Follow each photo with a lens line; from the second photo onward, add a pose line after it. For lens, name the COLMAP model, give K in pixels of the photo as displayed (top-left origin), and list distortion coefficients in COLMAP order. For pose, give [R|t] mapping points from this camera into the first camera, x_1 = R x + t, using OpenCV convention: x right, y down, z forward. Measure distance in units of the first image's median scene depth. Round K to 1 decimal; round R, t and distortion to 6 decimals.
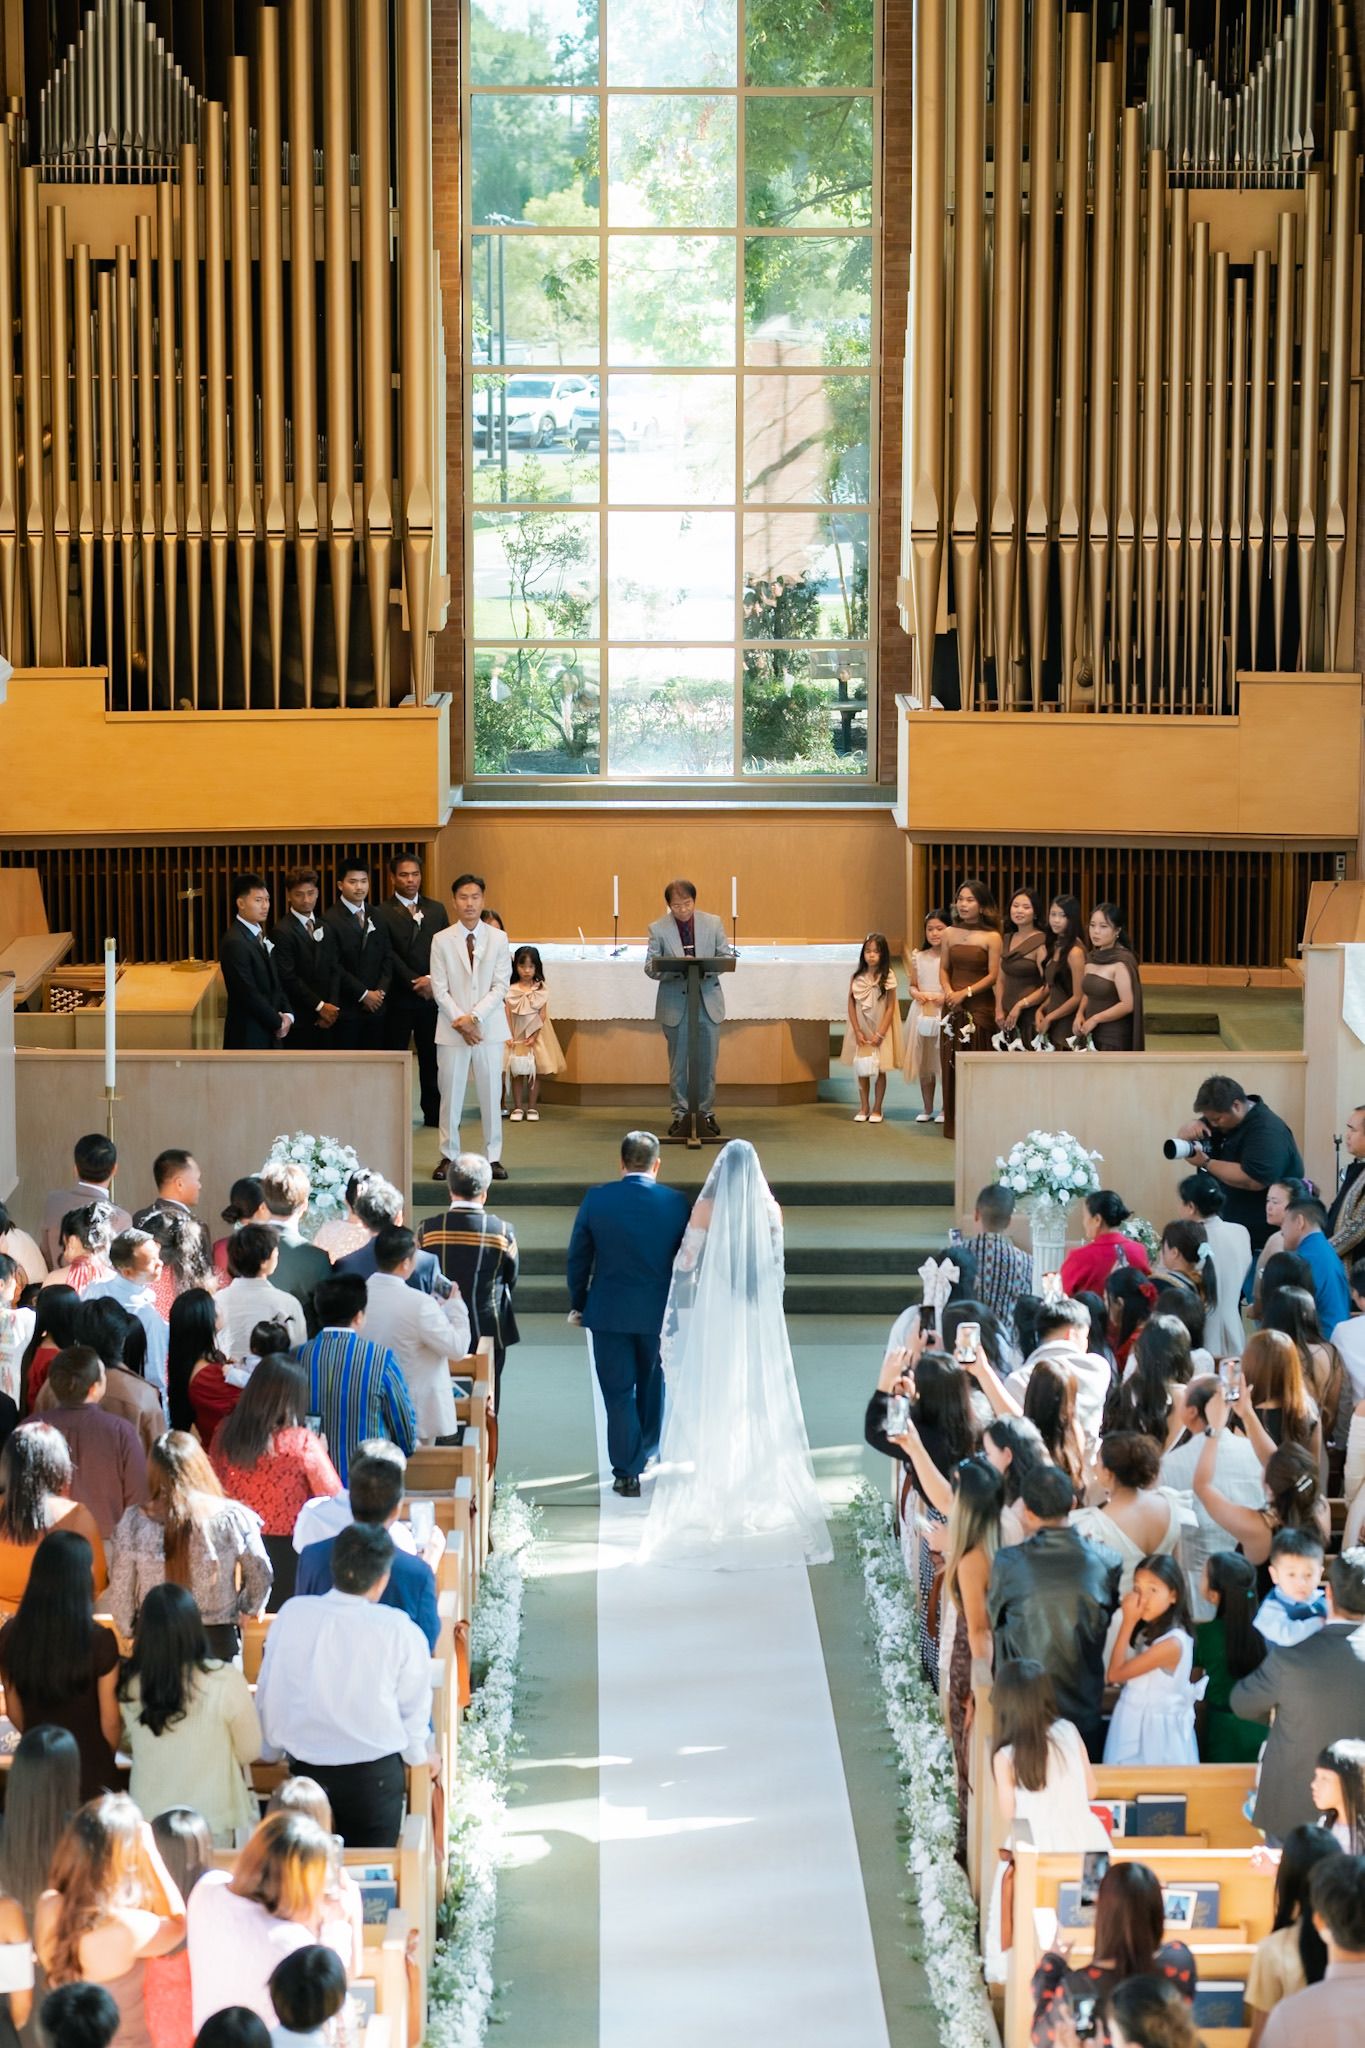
lens RADIAL K [[4839.8, 0, 688.7], [0, 4839.8, 1018.5], [0, 0, 1]] dist [0.050525, -0.002076]
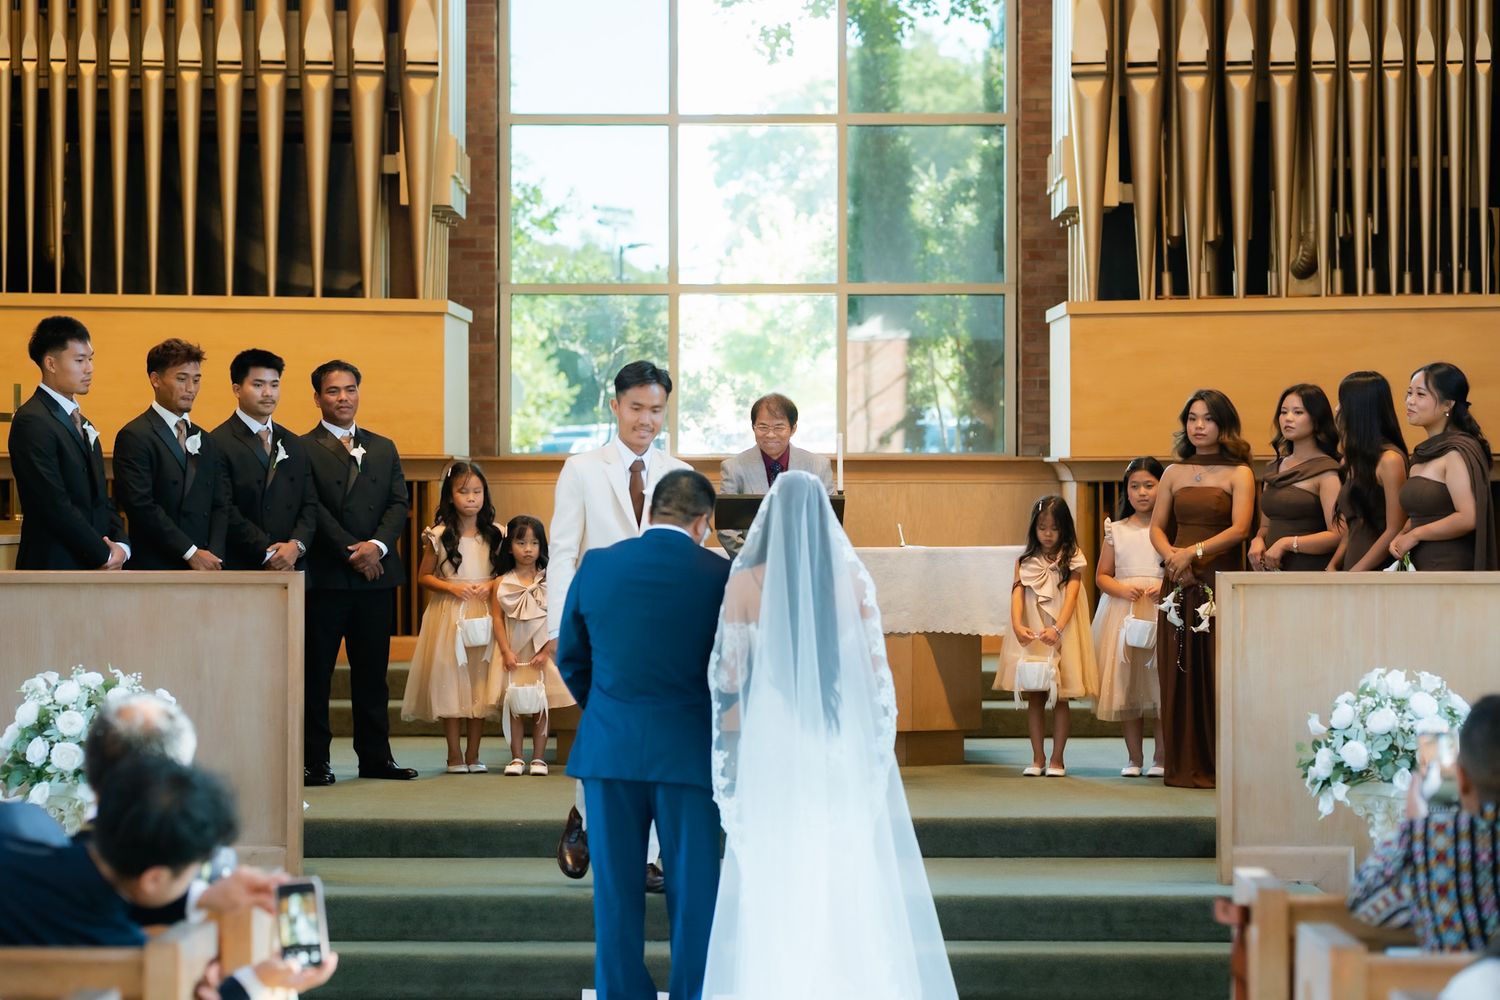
lens RADIAL K [[3706.5, 0, 711.2], [0, 3706.5, 539.7], [0, 0, 1]] dist [0.039829, 0.081792]
pose [[0.999722, -0.003848, -0.023271, 0.003034], [0.000591, 0.990382, -0.138359, 0.053058], [0.023580, 0.138307, 0.990109, 0.438531]]
